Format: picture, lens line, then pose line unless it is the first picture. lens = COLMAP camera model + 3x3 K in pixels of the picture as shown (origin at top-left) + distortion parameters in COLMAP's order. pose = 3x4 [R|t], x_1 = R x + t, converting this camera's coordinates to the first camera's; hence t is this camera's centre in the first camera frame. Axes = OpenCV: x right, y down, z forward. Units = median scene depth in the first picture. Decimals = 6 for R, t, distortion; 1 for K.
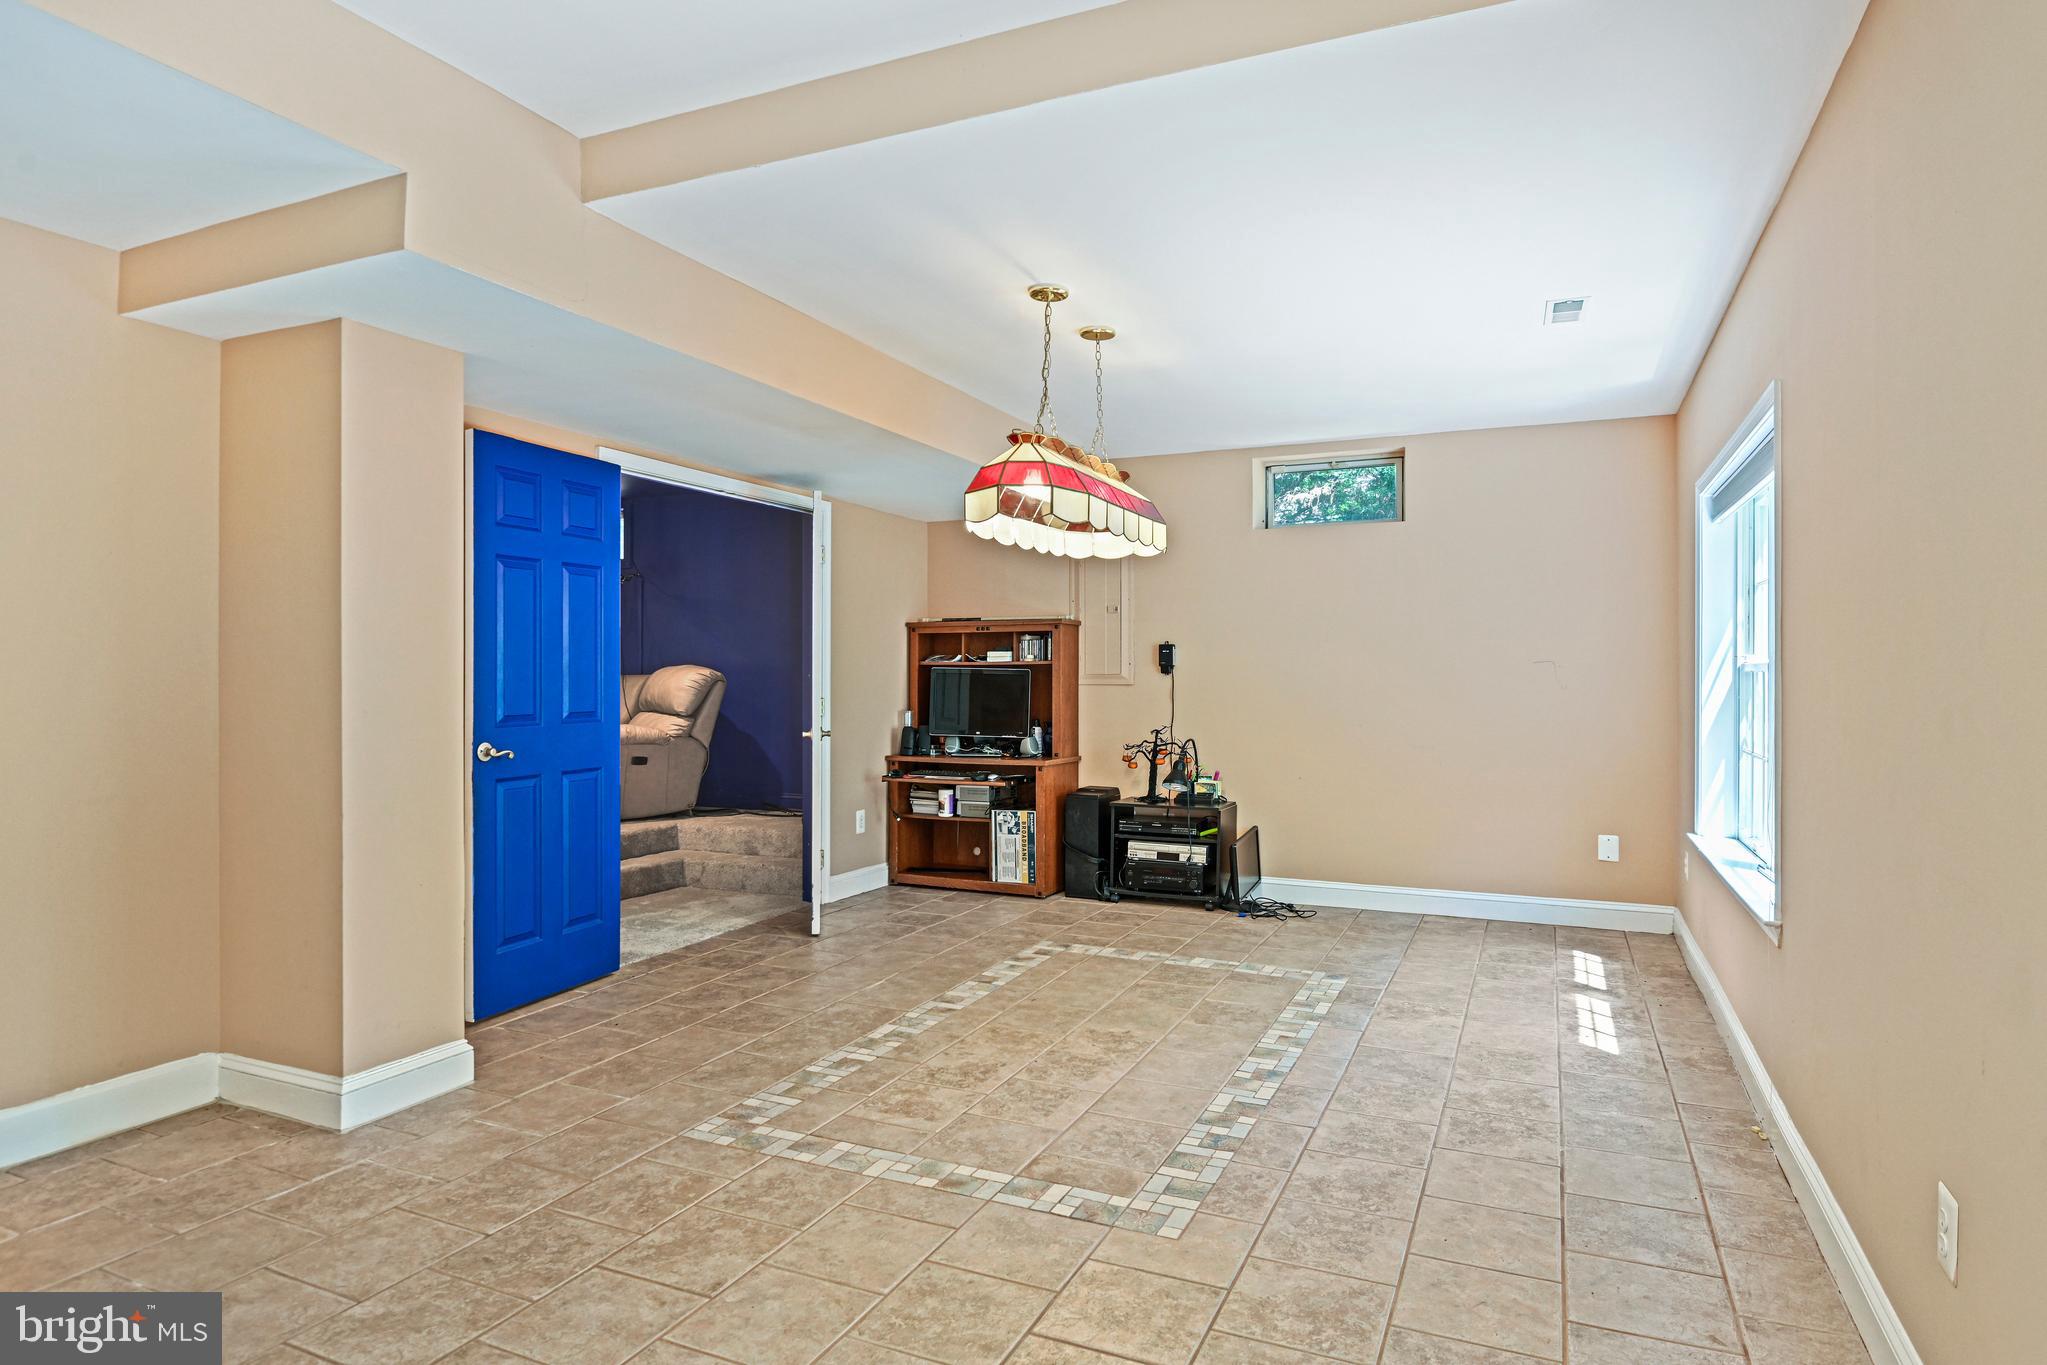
lens RADIAL K [[1141.7, 0, 1024.1], [0, 1141.7, 682.9], [0, 0, 1]] dist [-0.013758, -0.006317]
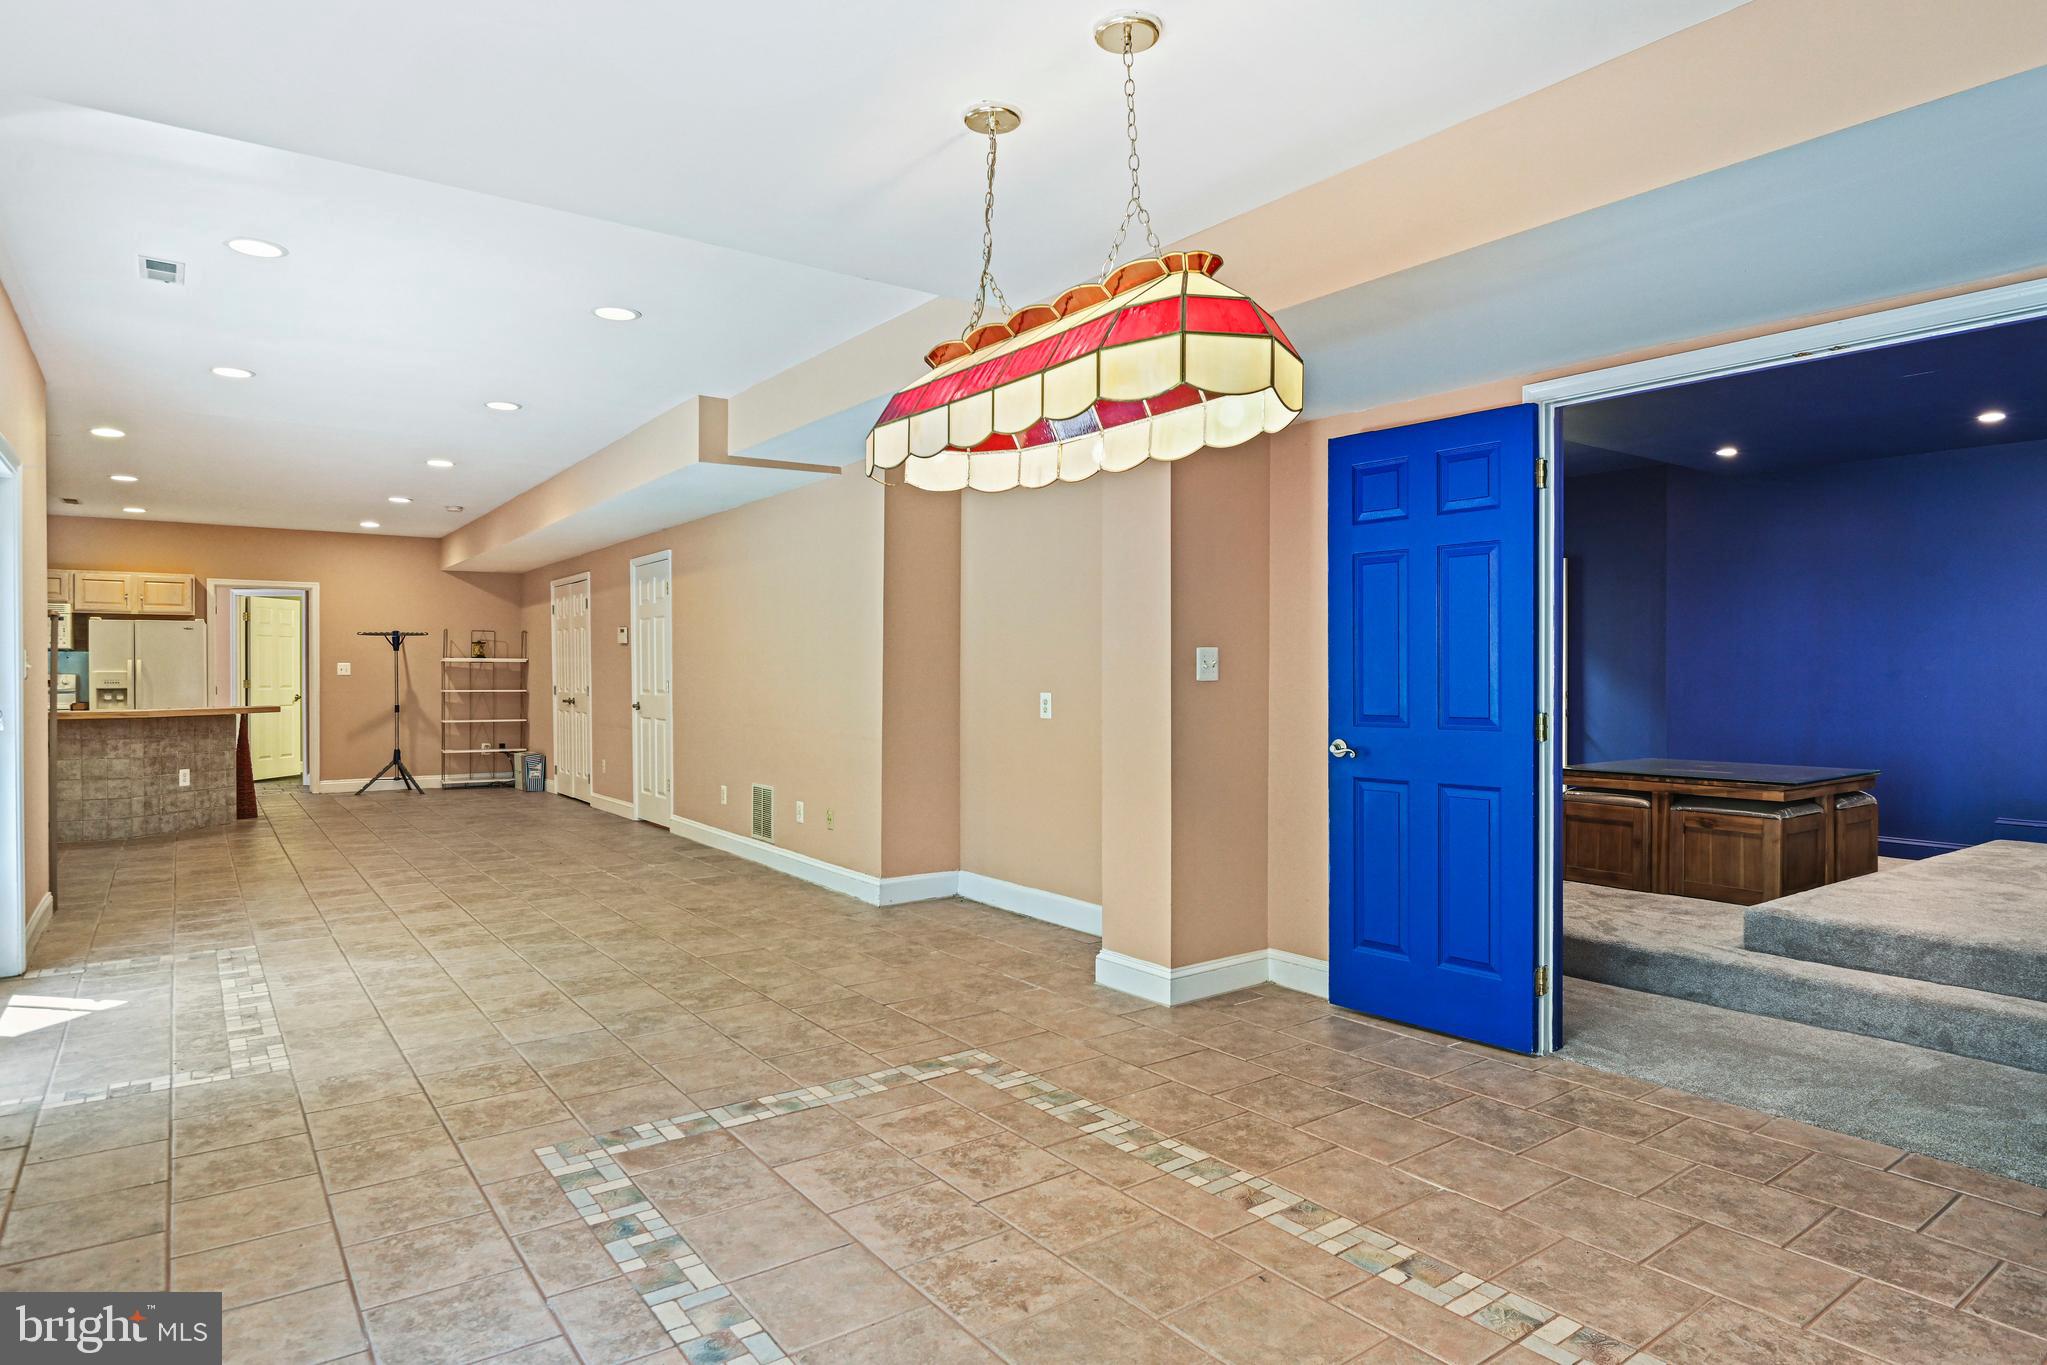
lens RADIAL K [[1141.7, 0, 1027.2], [0, 1141.7, 671.2], [0, 0, 1]] dist [-0.013758, -0.006317]
pose [[-0.477250, -0.000941, -0.878767, 0.597739], [-0.007400, 0.999968, 0.002948, -0.011250], [0.878737, 0.007909, -0.477242, 1.294776]]
